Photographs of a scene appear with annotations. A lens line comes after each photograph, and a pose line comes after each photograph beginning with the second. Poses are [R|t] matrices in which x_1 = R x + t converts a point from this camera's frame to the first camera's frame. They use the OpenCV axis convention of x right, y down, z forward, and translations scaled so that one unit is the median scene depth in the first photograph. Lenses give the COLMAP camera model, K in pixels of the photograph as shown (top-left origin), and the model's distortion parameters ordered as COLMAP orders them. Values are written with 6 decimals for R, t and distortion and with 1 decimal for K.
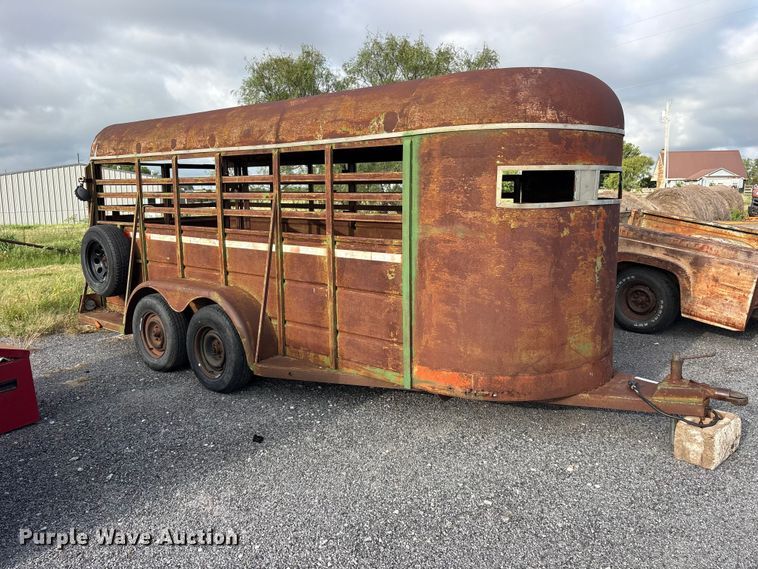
lens RADIAL K [[574.8, 0, 379.8], [0, 574.8, 280.7], [0, 0, 1]] dist [0.042562, -0.045696]
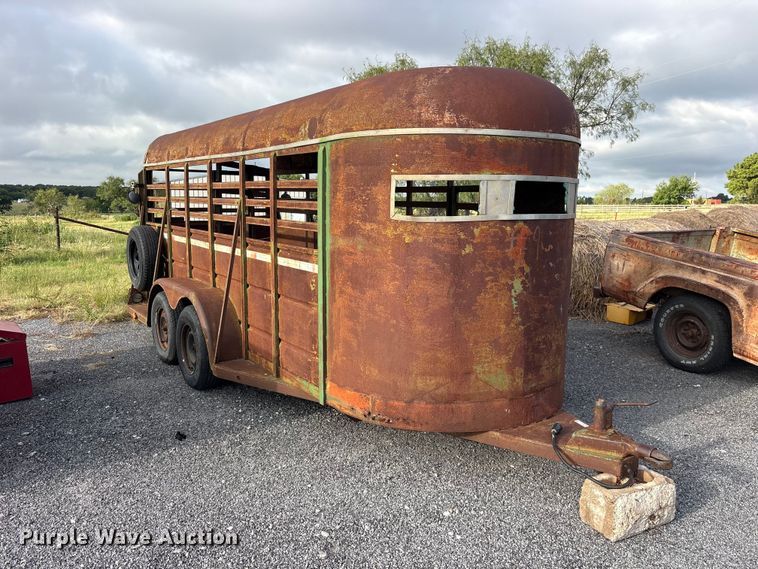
lens RADIAL K [[574.4, 0, 382.6], [0, 574.4, 285.6], [0, 0, 1]] dist [0.045400, -0.051002]
pose [[0.964197, 0.058101, -0.258742, 0.400187], [-0.059547, 0.998223, 0.002249, -0.019979], [0.258413, 0.013239, 0.965944, 0.094802]]
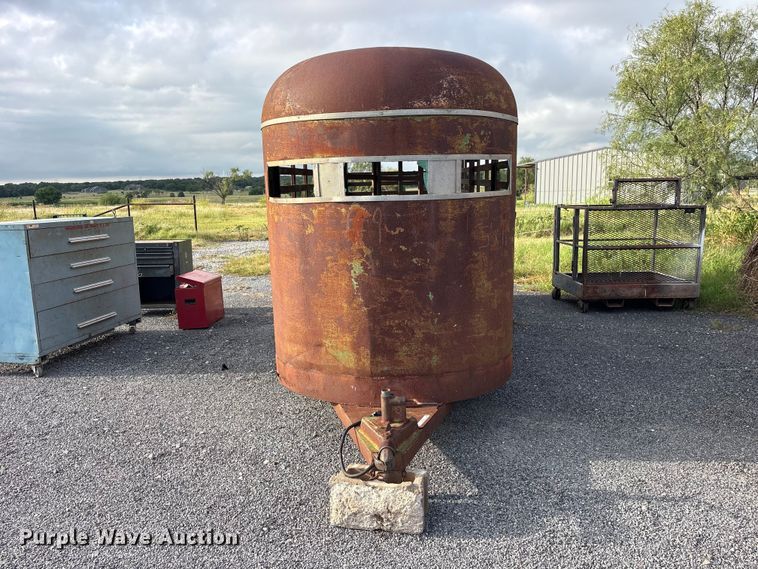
lens RADIAL K [[568.0, 0, 379.3], [0, 568.0, 287.2], [0, 0, 1]] dist [0.114143, -0.150729]
pose [[0.591400, 0.142181, -0.793745, 1.083608], [-0.106226, 0.989491, 0.098098, -0.087895], [0.799351, 0.026301, 0.600288, 0.488772]]
